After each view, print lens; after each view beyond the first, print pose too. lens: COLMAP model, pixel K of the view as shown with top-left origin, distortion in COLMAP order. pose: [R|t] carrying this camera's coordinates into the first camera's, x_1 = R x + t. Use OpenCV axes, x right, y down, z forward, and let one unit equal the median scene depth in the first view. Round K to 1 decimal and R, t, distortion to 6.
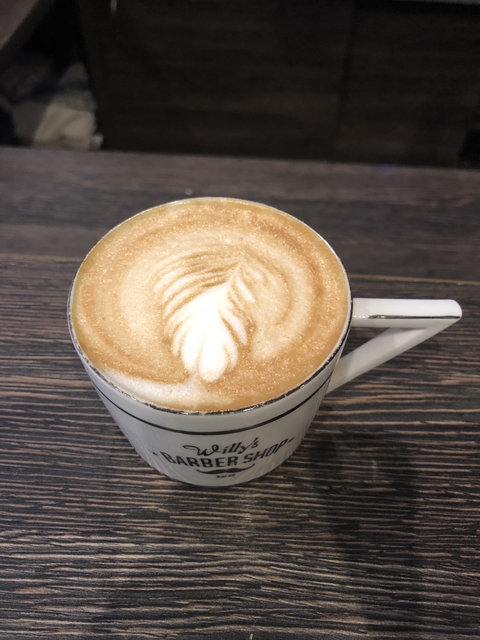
lens RADIAL K [[519.5, 0, 240.0], [0, 519.5, 320.0], [0, 0, 1]] dist [0.062047, -0.079073]
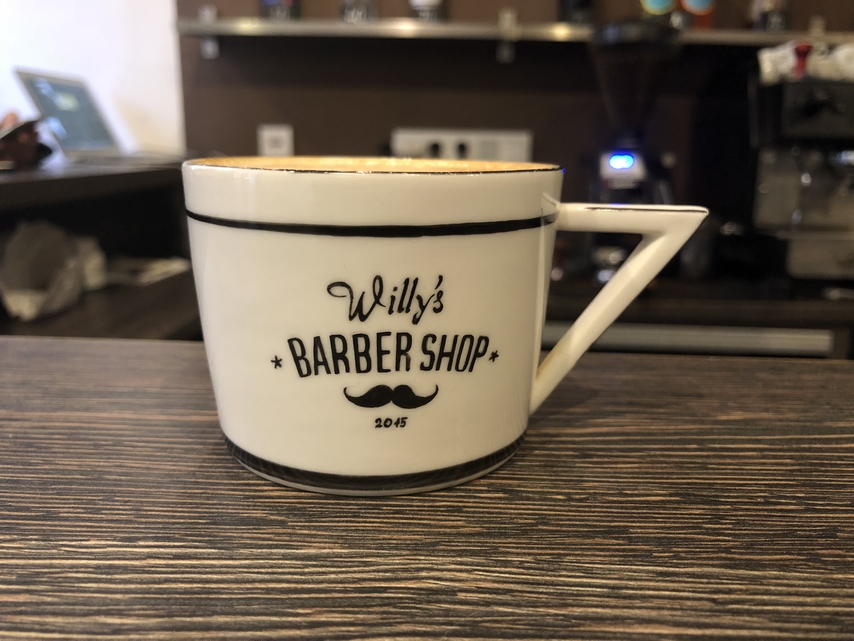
lens RADIAL K [[712.2, 0, 428.5], [0, 712.2, 319.4], [0, 0, 1]] dist [-0.000636, -0.001535]
pose [[0.999427, 0.004642, 0.033533, -0.011972], [0.017093, 0.785816, -0.618224, 0.712873], [-0.029220, 0.618443, 0.785286, 0.286079]]
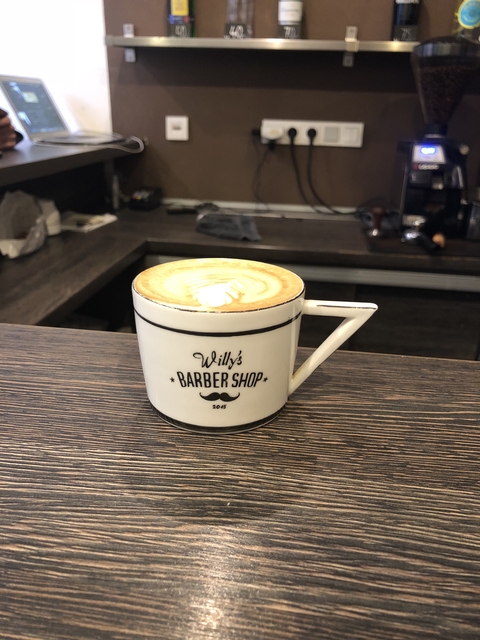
lens RADIAL K [[519.5, 0, 240.0], [0, 519.5, 320.0], [0, 0, 1]] dist [0.062047, -0.079073]
pose [[0.997804, 0.041784, -0.051396, 0.091343], [-0.061930, 0.863737, -0.500123, 0.799018], [0.023495, 0.502208, 0.864428, -0.335072]]
